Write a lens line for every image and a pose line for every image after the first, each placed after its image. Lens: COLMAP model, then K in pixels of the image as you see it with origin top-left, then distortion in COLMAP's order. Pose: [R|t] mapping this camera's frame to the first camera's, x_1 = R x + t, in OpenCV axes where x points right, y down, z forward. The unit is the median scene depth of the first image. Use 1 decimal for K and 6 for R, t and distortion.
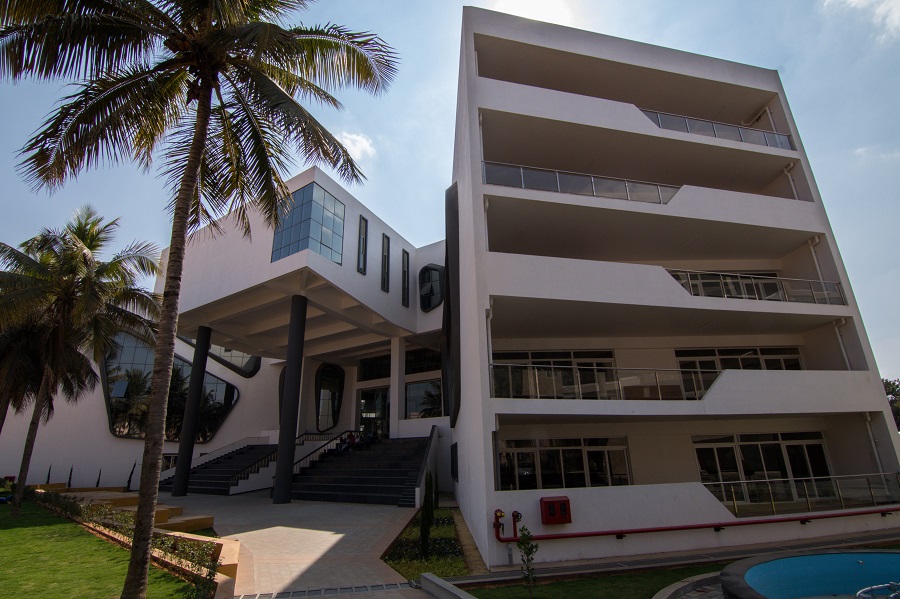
lens RADIAL K [[454.3, 0, 442.3], [0, 454.3, 296.1], [0, 0, 1]] dist [-0.011543, -0.007974]
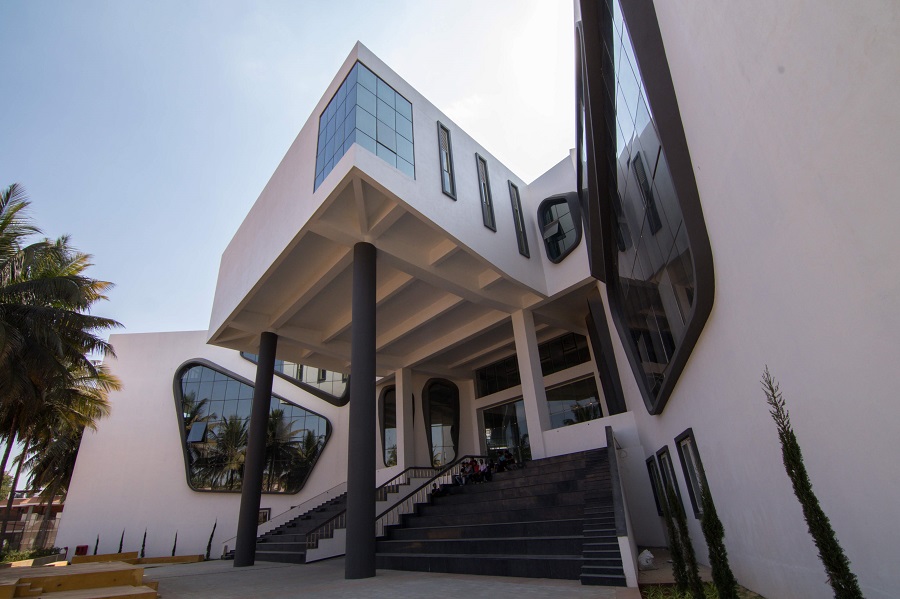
lens RADIAL K [[466.8, 0, 450.0], [0, 466.8, 299.5], [0, 0, 1]] dist [-0.016452, -0.022989]
pose [[0.963482, -0.159025, -0.215437, -0.048293], [0.141329, 0.985365, -0.095294, 0.129473], [0.227438, 0.061367, 0.971857, 0.308717]]
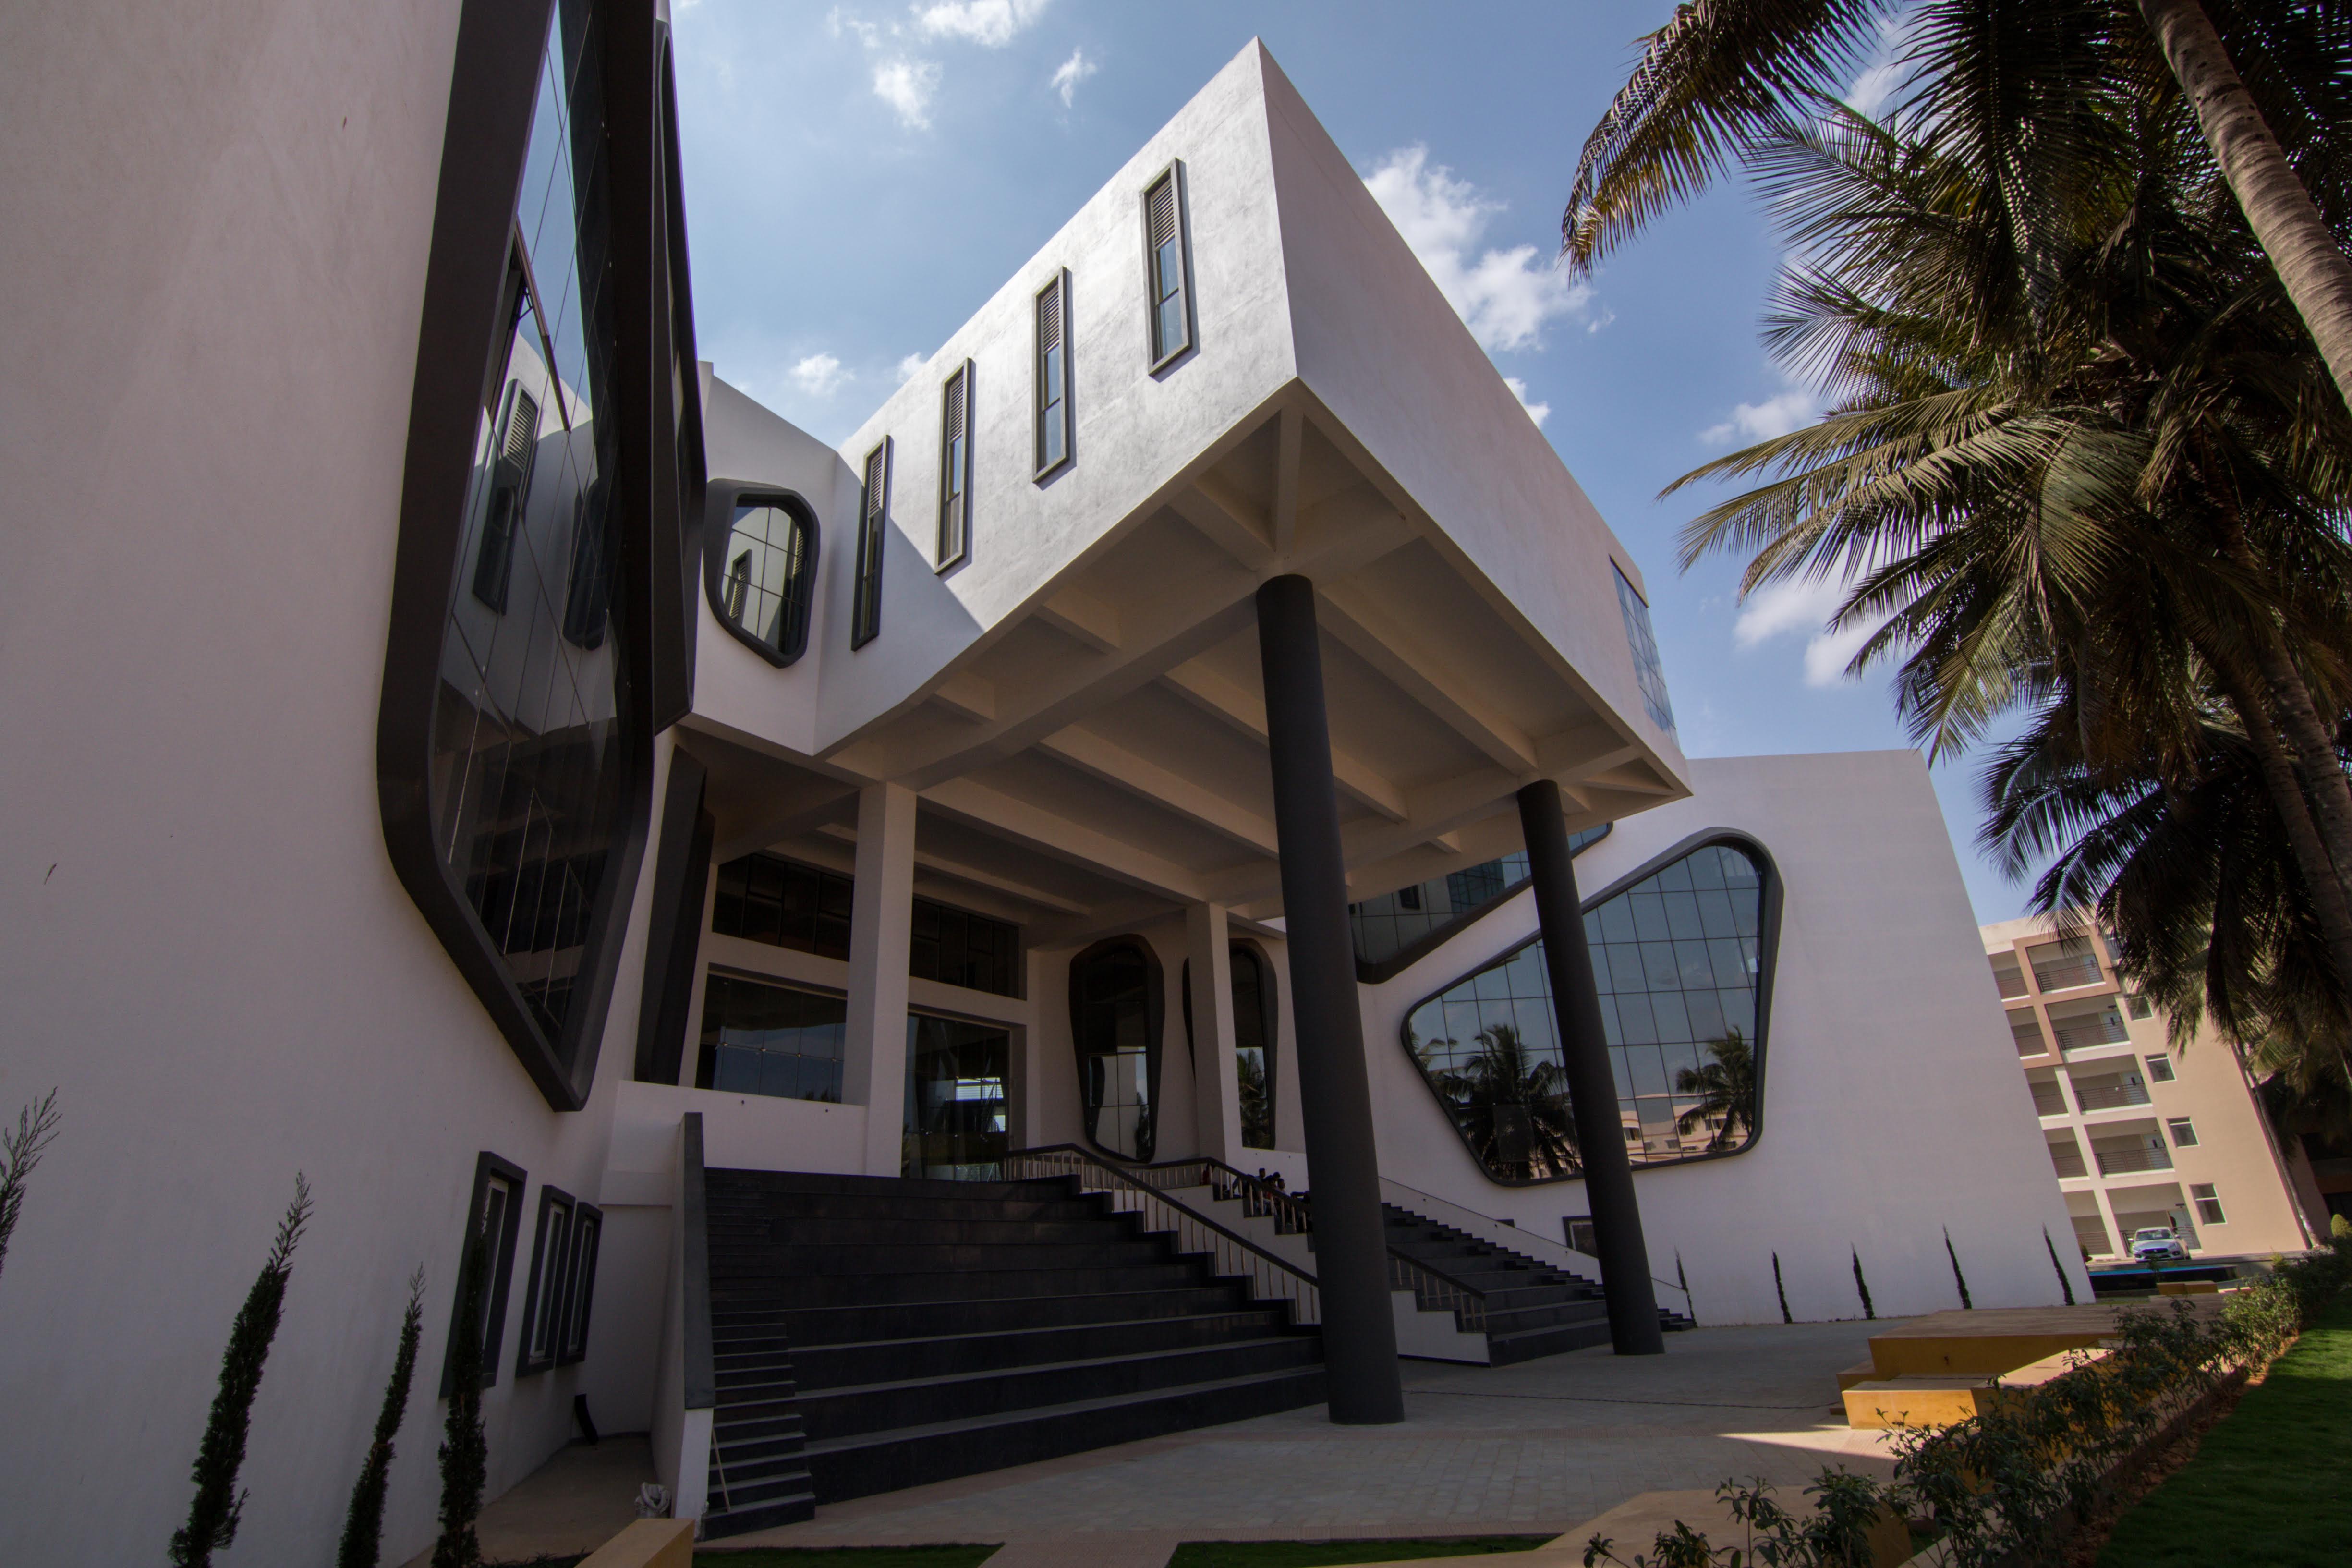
lens RADIAL K [[1187.3, 0, 1155.9], [0, 1187.3, 775.0], [0, 0, 1]] dist [-0.011543, -0.007974]
pose [[0.010197, 0.425376, 0.904959, -1.087302], [-0.311772, 0.861246, -0.401315, 0.417856], [-0.950102, -0.278049, 0.141402, 1.032766]]
